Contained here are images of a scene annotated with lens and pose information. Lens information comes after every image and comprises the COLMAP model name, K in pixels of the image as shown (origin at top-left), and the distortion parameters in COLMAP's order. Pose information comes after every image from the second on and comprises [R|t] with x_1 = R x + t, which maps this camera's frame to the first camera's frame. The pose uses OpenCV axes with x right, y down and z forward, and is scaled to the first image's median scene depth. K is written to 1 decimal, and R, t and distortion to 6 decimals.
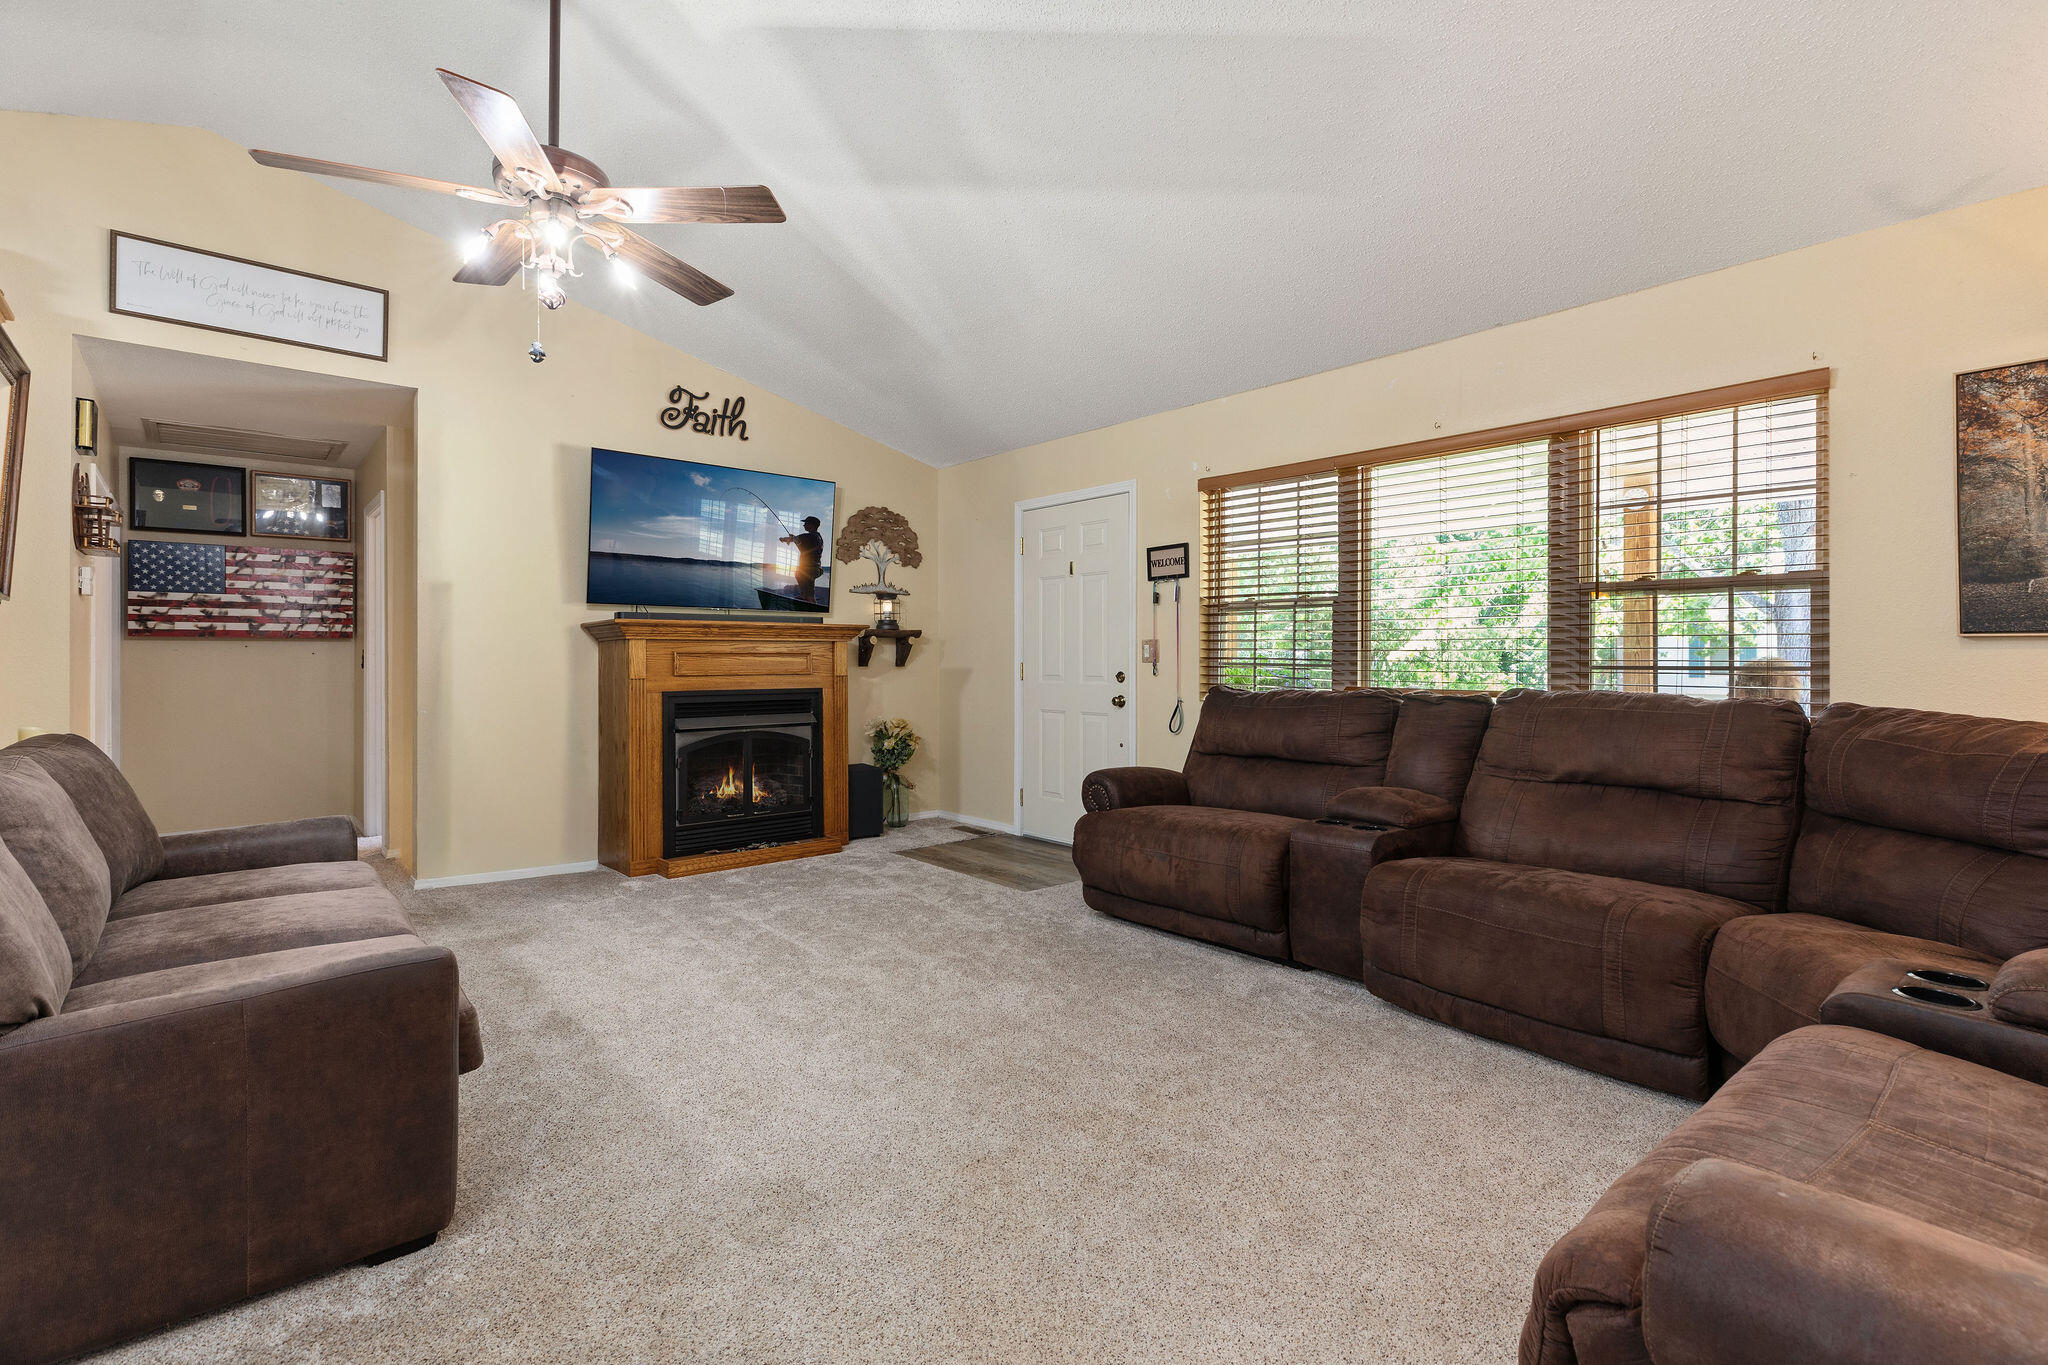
lens RADIAL K [[927.4, 0, 1019.7], [0, 927.4, 663.5], [0, 0, 1]] dist [-0.000019, 0.000293]
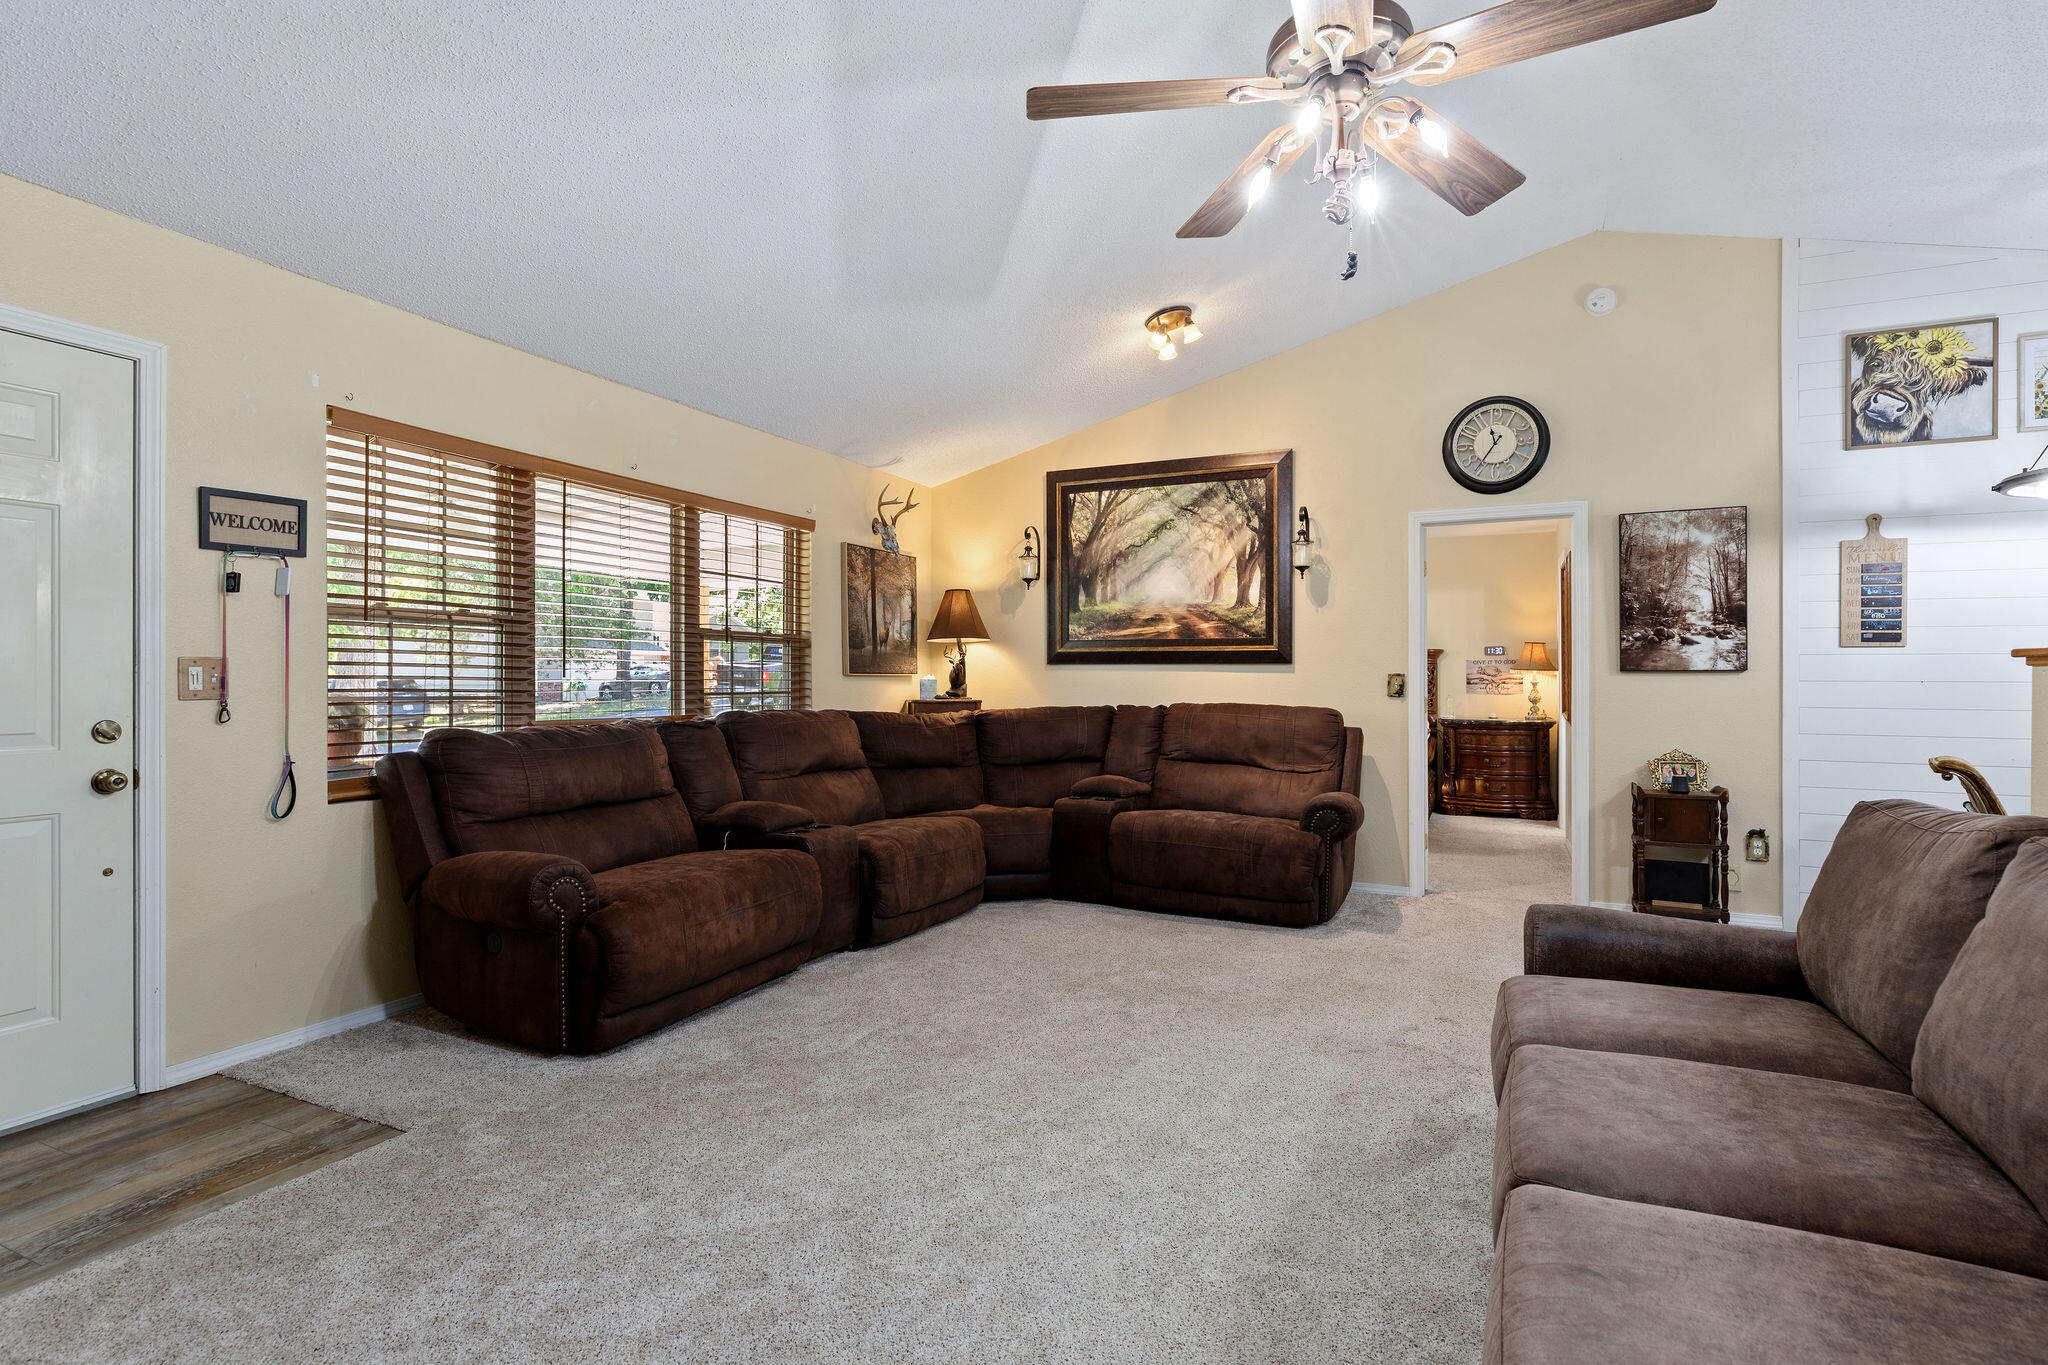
lens RADIAL K [[1007.8, 0, 1024.0], [0, 1007.8, 682.5], [0, 0, 1]] dist [0.000144, -0.000090]
pose [[-0.399831, -0.002878, 0.916584, -0.649267], [0.005786, 0.999967, 0.005664, -0.012886], [-0.916571, 0.007568, -0.399801, 0.883150]]
